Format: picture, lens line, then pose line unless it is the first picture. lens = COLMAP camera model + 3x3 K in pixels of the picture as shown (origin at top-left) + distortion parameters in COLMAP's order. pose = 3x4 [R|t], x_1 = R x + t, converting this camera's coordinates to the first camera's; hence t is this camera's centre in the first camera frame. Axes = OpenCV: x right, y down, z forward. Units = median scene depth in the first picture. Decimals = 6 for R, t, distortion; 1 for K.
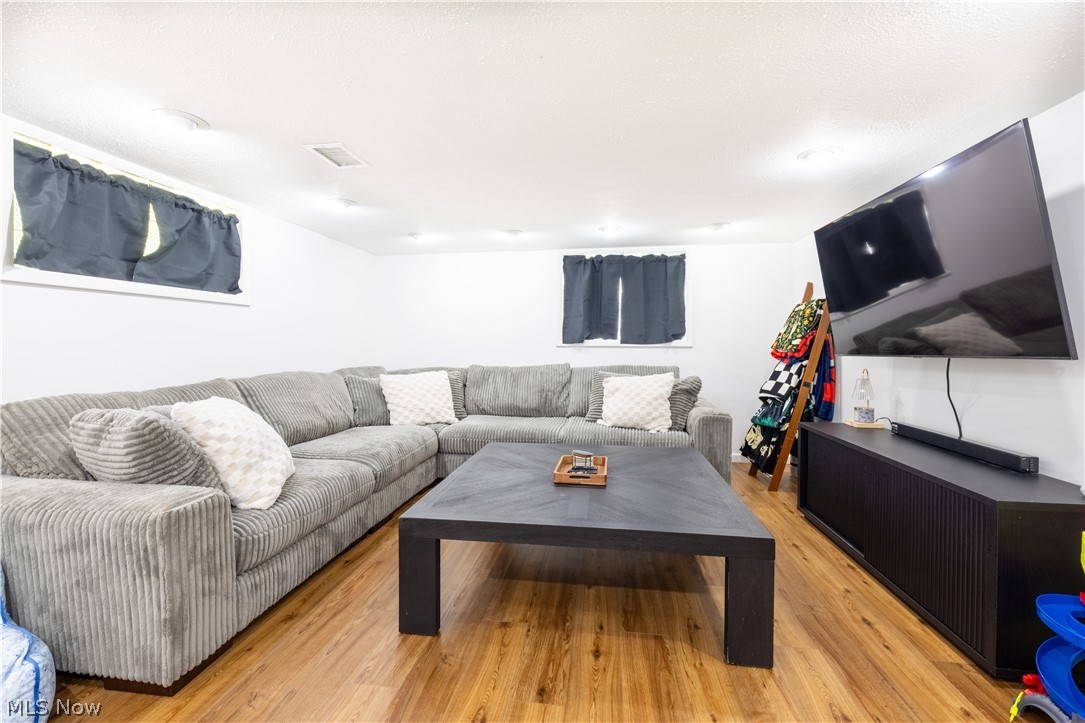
lens RADIAL K [[451.3, 0, 542.4], [0, 451.3, 351.0], [0, 0, 1]] dist [-0.001261, 0.001071]
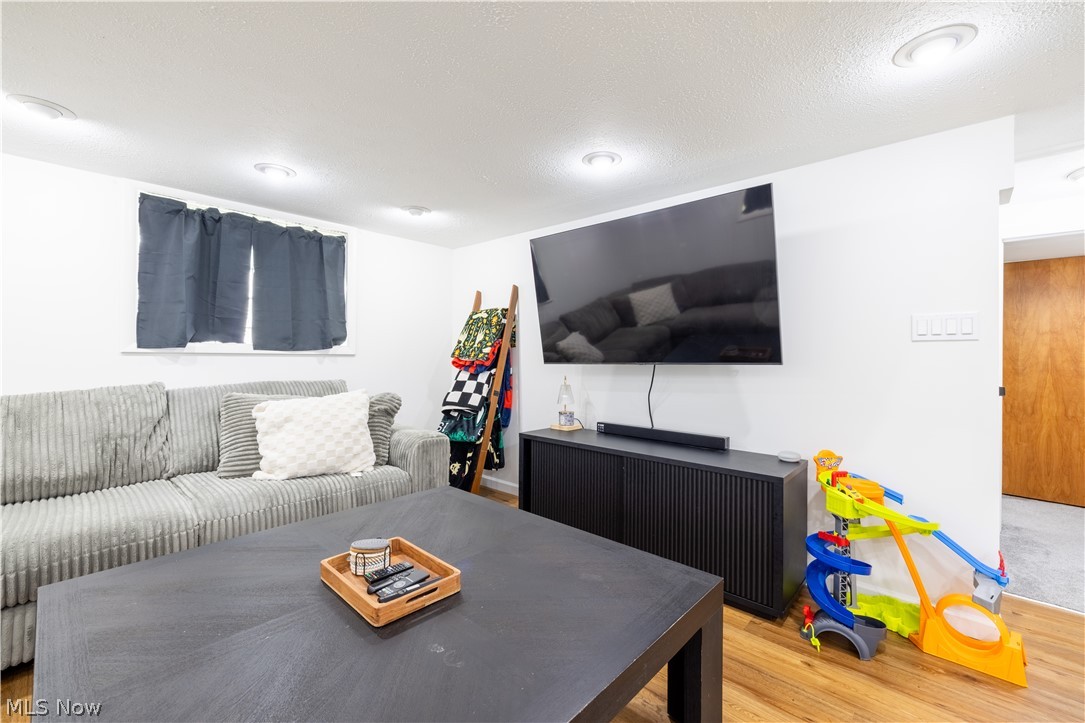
lens RADIAL K [[451.3, 0, 539.8], [0, 451.3, 354.3], [0, 0, 1]] dist [-0.001261, 0.001071]
pose [[0.570893, 0.005193, 0.821008, -0.170684], [0.004527, 0.999945, -0.009473, -0.001669], [-0.821012, 0.009124, 0.570838, 0.347232]]
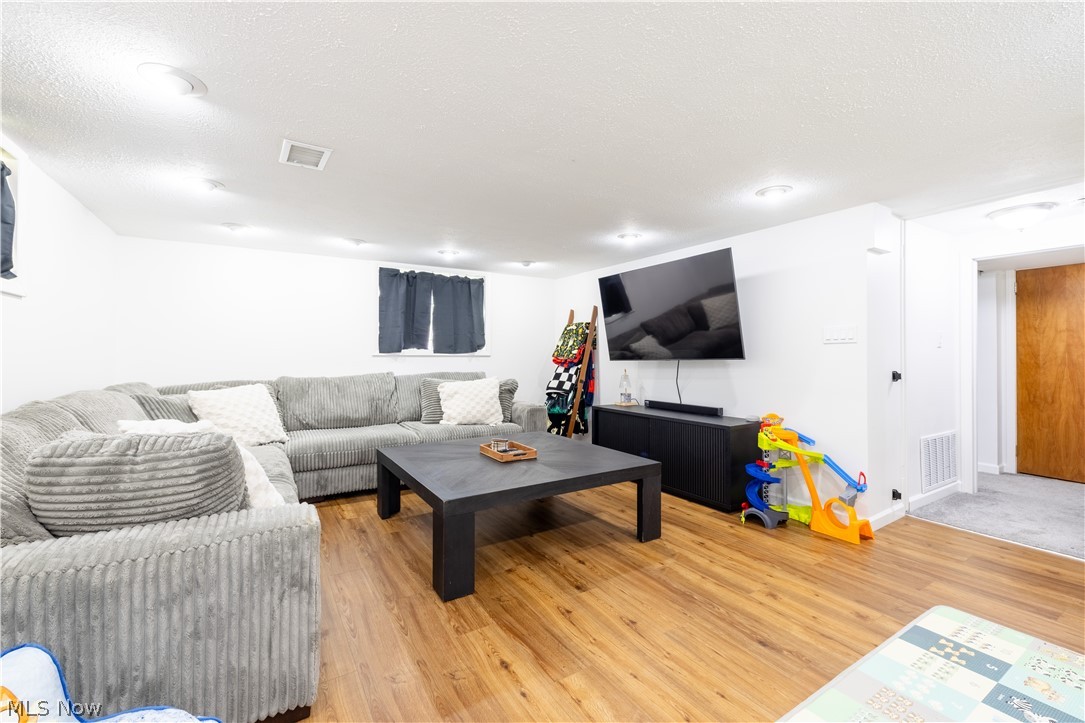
lens RADIAL K [[451.3, 0, 540.6], [0, 451.3, 356.7], [0, 0, 1]] dist [-0.001261, 0.001071]
pose [[0.770472, -0.004810, 0.637456, -0.424566], [0.011587, 0.999912, -0.006460, 0.003384], [-0.637369, 0.012364, 0.770460, -0.027321]]
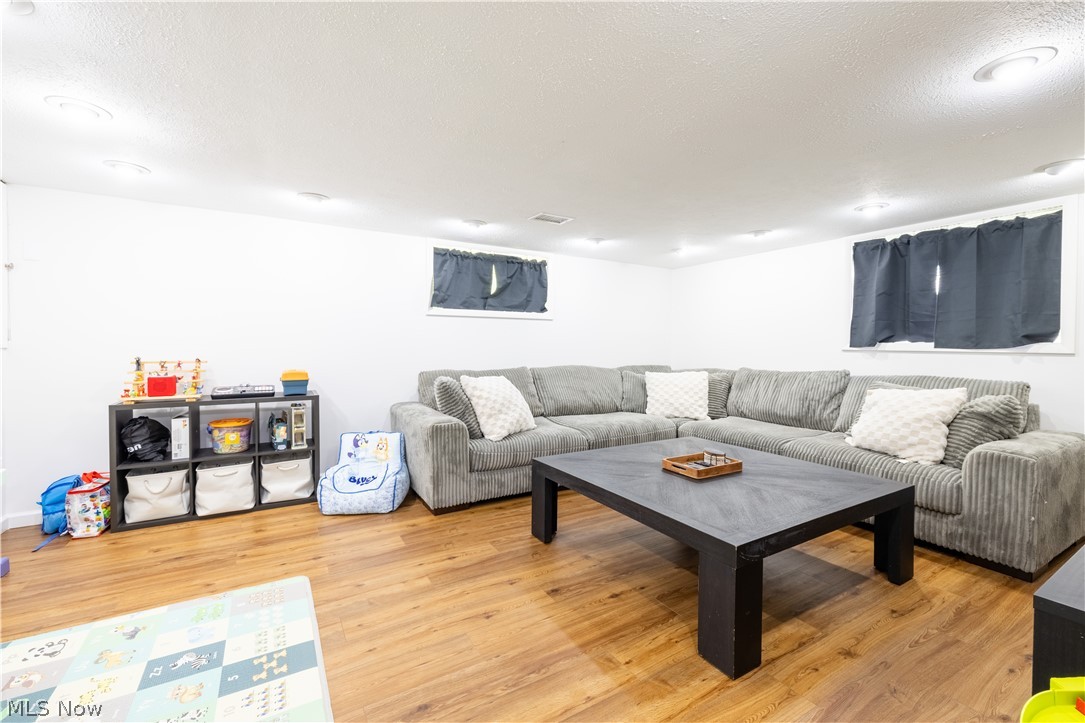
lens RADIAL K [[451.3, 0, 548.0], [0, 451.3, 356.4], [0, 0, 1]] dist [-0.001261, 0.001071]
pose [[0.641759, 0.022854, -0.766566, 0.432019], [-0.020309, 0.999712, 0.012803, 0.001515], [0.766638, 0.007352, 0.642038, 0.028885]]
